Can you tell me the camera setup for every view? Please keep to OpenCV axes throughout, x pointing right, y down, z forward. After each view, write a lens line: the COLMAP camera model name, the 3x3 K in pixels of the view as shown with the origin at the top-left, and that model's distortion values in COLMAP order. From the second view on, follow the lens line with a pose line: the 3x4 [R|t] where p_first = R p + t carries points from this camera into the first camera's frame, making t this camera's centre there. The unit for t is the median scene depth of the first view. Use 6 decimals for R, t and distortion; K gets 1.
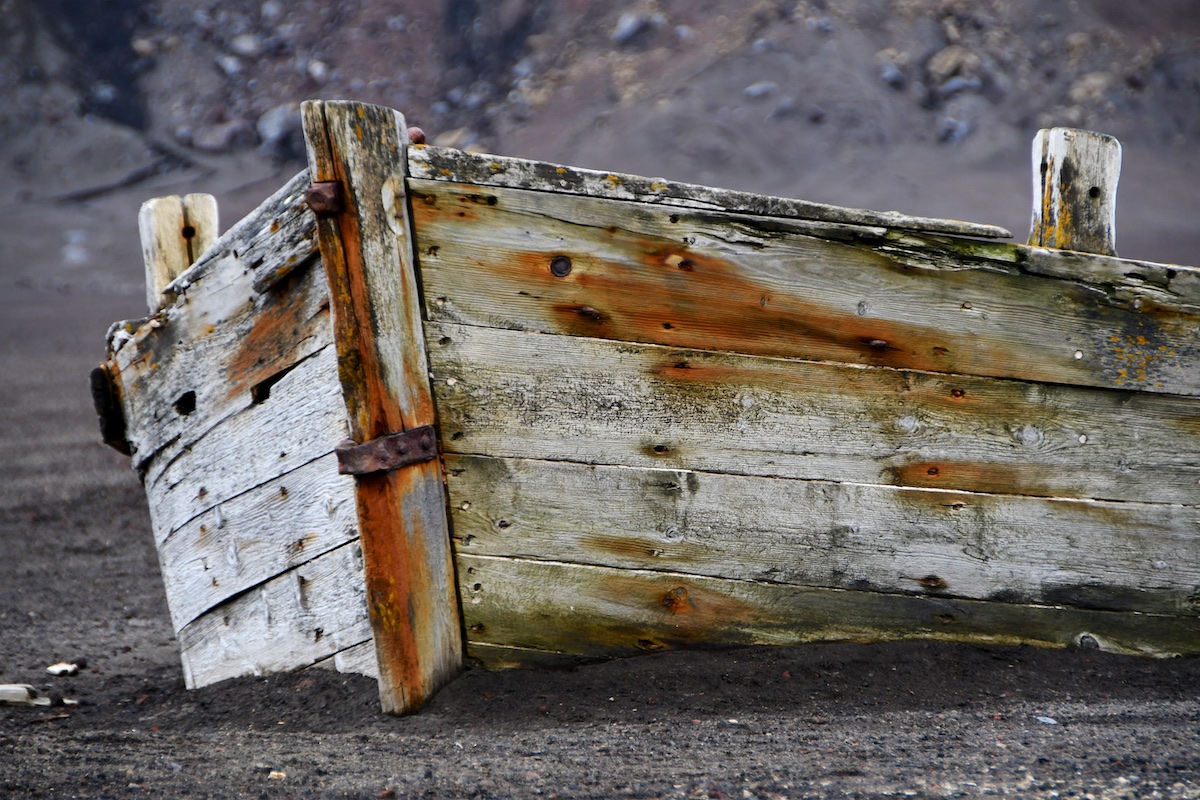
lens RADIAL K [[7516.7, 0, 606.8], [0, 7516.7, 404.4], [0, 0, 1]] dist [1.999223, 0.000000]
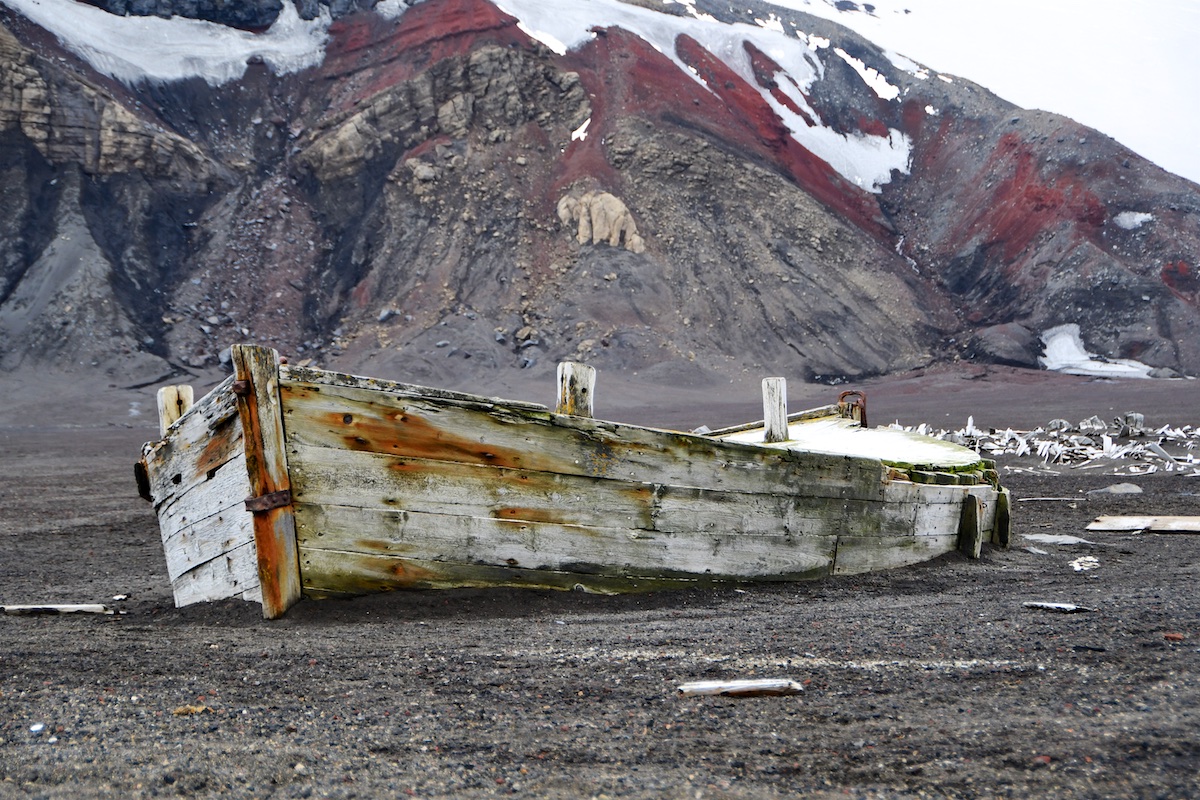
lens RADIAL K [[3297.4, 0, 598.2], [0, 3297.4, 411.0], [0, 0, 1]] dist [0.681233, 0.000000]
pose [[0.997679, 0.013104, 0.066817, 0.002291], [-0.011668, 0.999693, -0.021842, -0.000139], [-0.067083, 0.021011, 0.997526, 0.011487]]
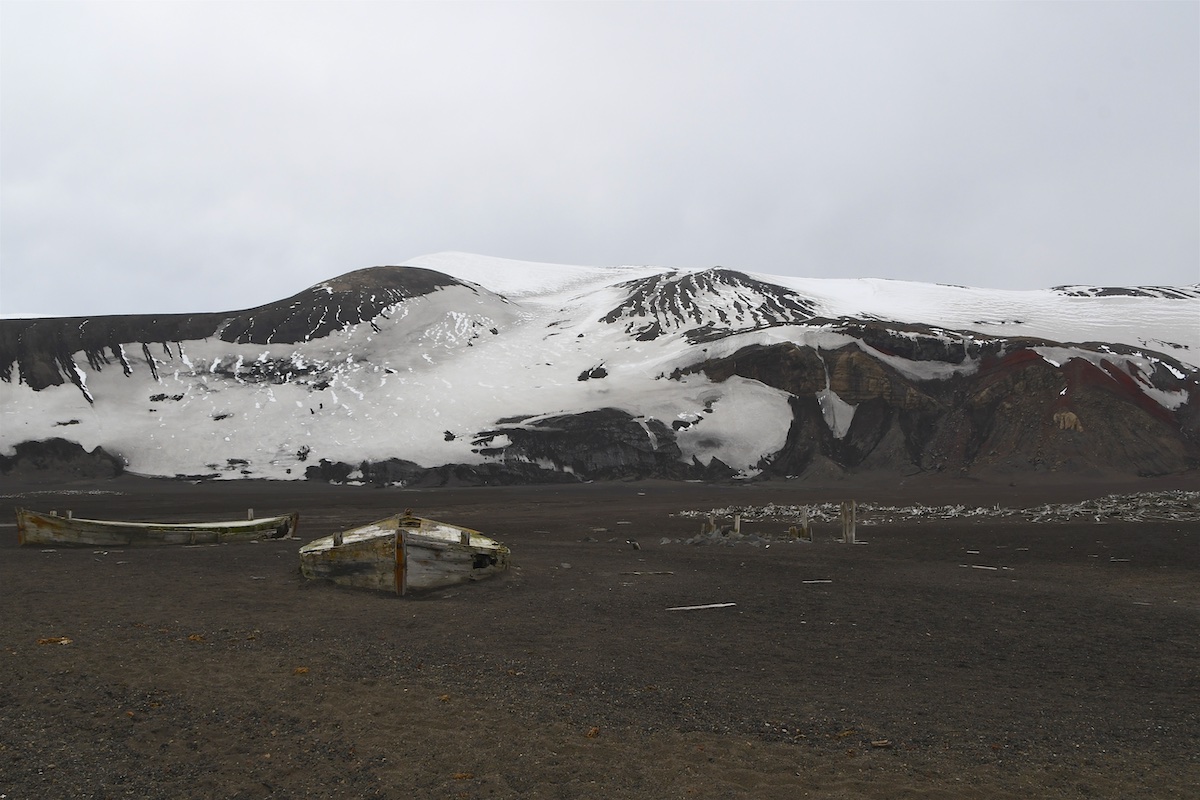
lens RADIAL K [[1036.3, 0, 605.9], [0, 1036.3, 405.8], [0, 0, 1]] dist [-0.101573, 0.062092]
pose [[0.910991, 0.001302, -0.412424, 1.853266], [-0.037493, 0.996116, -0.079674, -0.123085], [0.410718, 0.088045, 0.907501, -0.385177]]
